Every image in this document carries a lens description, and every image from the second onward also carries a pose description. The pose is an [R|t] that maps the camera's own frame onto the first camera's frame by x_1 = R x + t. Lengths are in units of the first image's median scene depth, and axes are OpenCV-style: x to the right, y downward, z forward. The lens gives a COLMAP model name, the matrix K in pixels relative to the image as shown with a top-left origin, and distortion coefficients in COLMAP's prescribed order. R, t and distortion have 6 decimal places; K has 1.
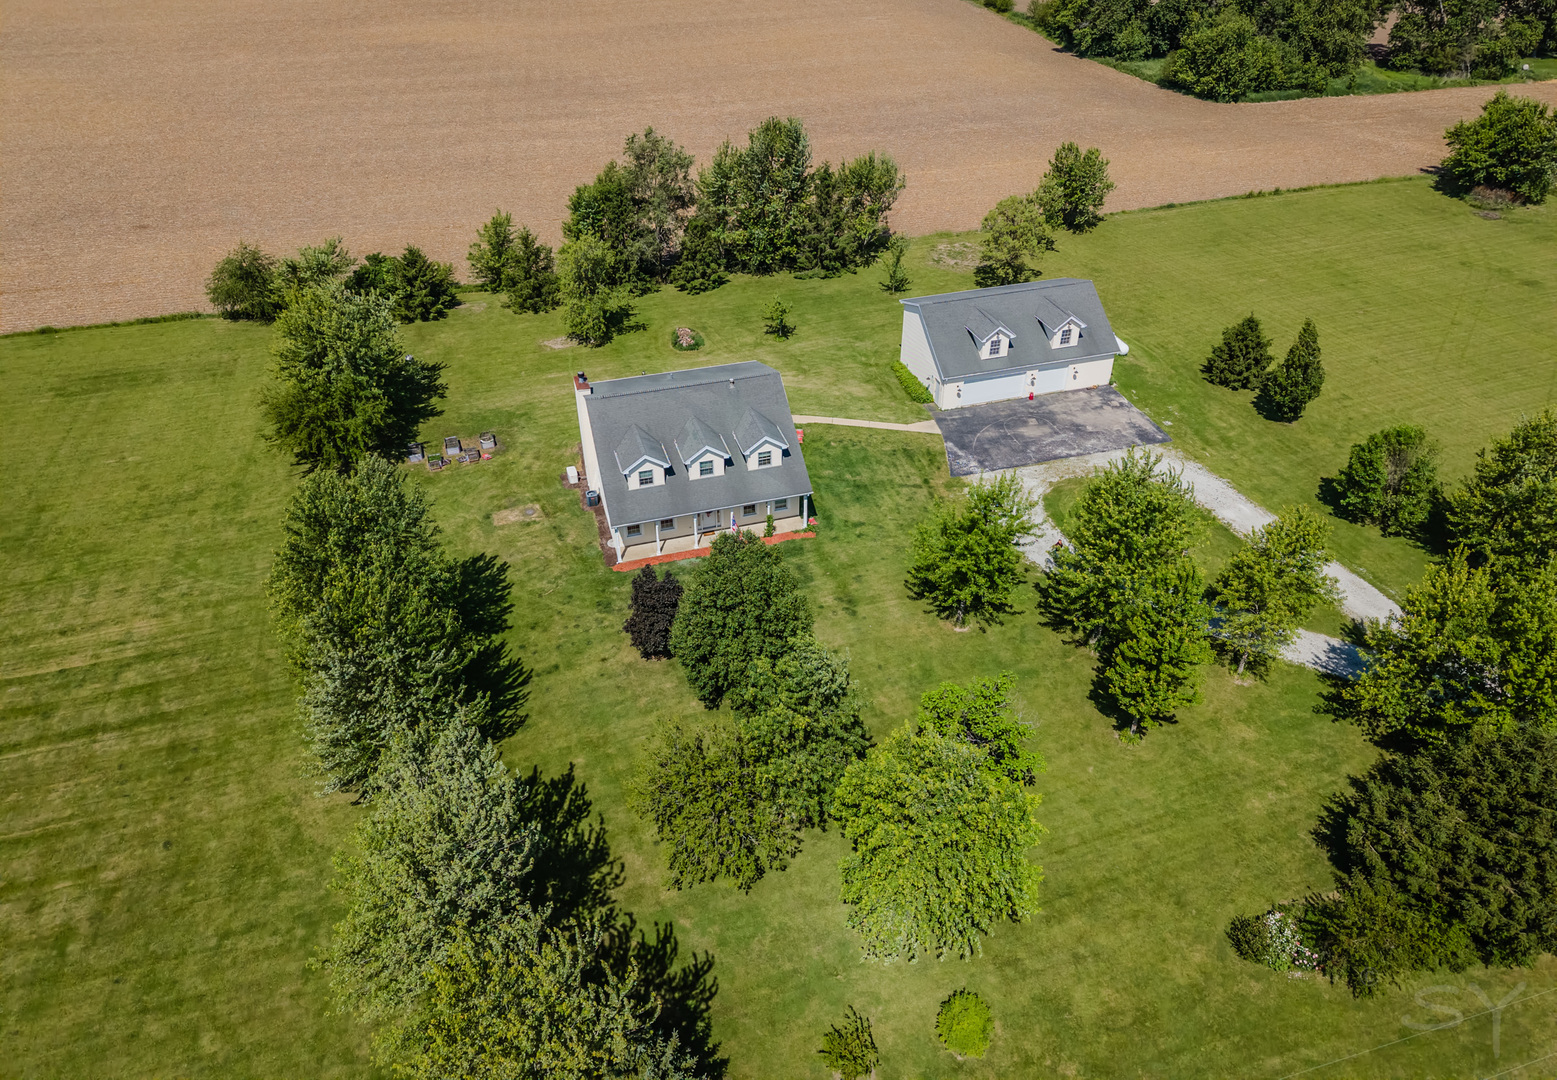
lens RADIAL K [[1071.4, 0, 788.9], [0, 1071.4, 517.7], [0, 0, 1]] dist [0.009644, -0.020740]
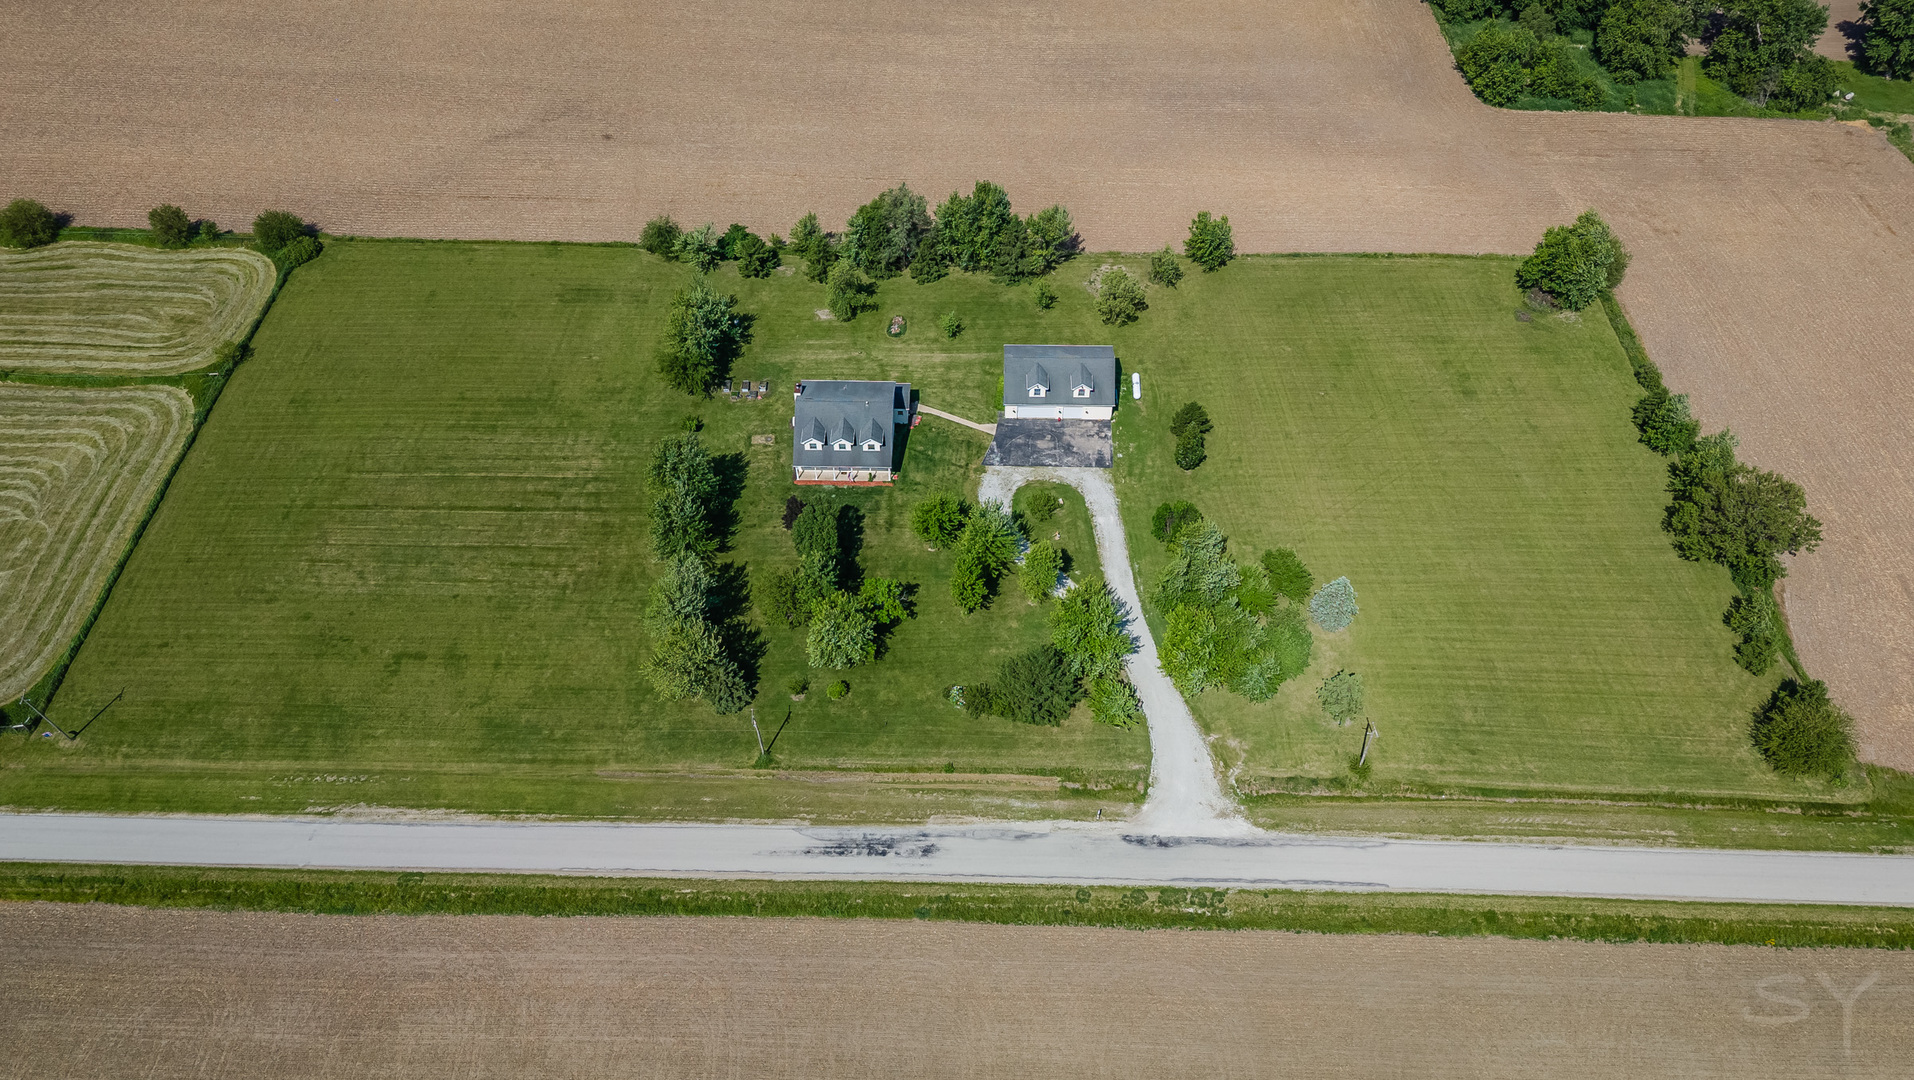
lens RADIAL K [[1401.7, 0, 962.8], [0, 1401.7, 537.7], [0, 0, 1]] dist [0.039899, -0.000188]
pose [[0.949245, 0.238885, -0.204616, 0.654001], [-0.180592, 0.946546, 0.267278, -0.568043], [0.257527, -0.216761, 0.941645, -1.365908]]
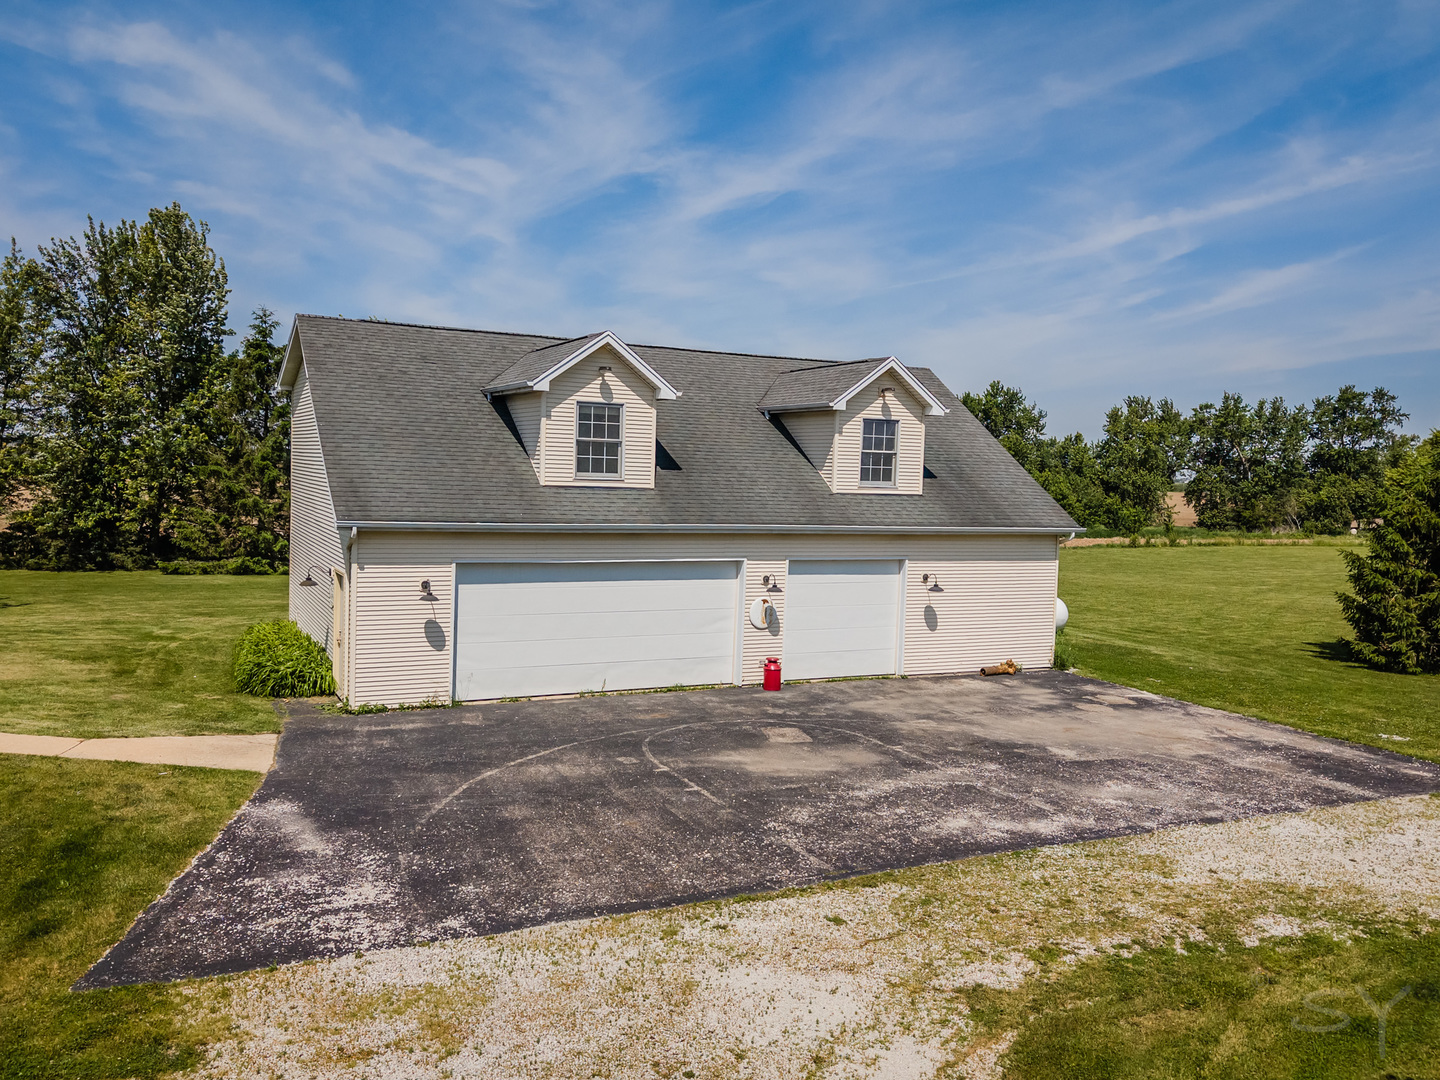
lens RADIAL K [[1106.3, 0, 721.1], [0, 1106.3, 543.7], [0, 0, 1]] dist [0.021031, -0.023373]
pose [[0.987470, 0.018266, 0.156746, 0.195037], [0.066729, 0.851775, -0.519641, -0.014248], [-0.143004, 0.523589, 0.839883, 0.865181]]
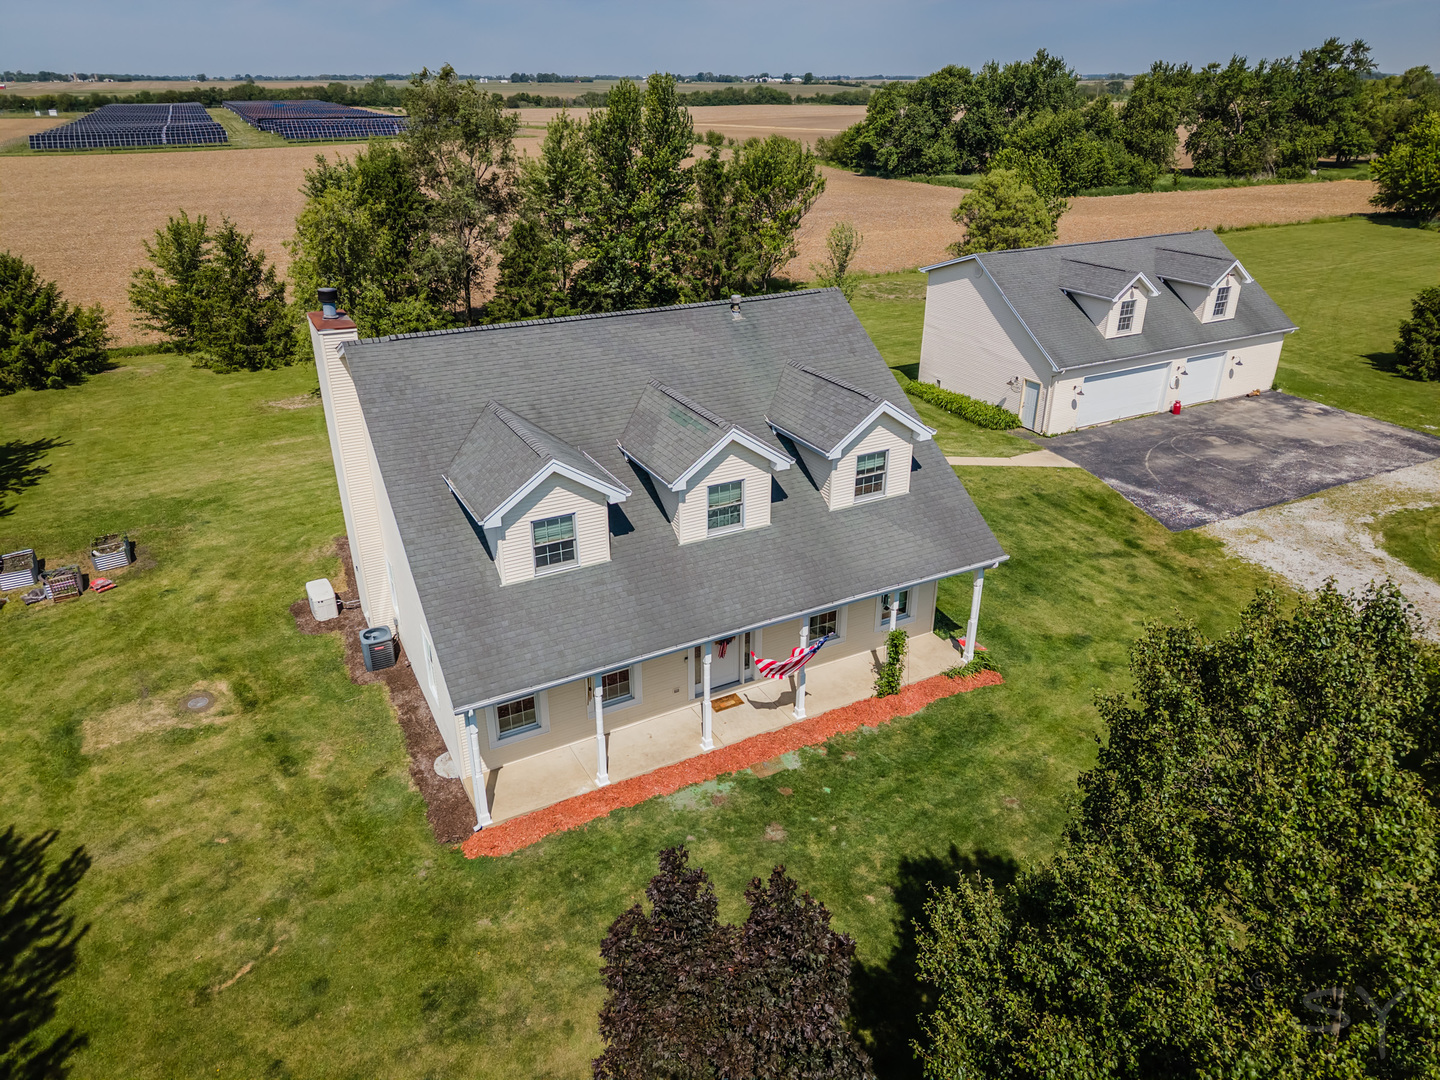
lens RADIAL K [[971.6, 0, 716.0], [0, 971.6, 537.3], [0, 0, 1]] dist [0.013893, -0.016611]
pose [[0.982098, -0.082898, 0.169147, -0.115379], [0.111211, 0.979928, -0.165451, 0.012386], [-0.152036, 0.181300, 0.971604, 0.609170]]
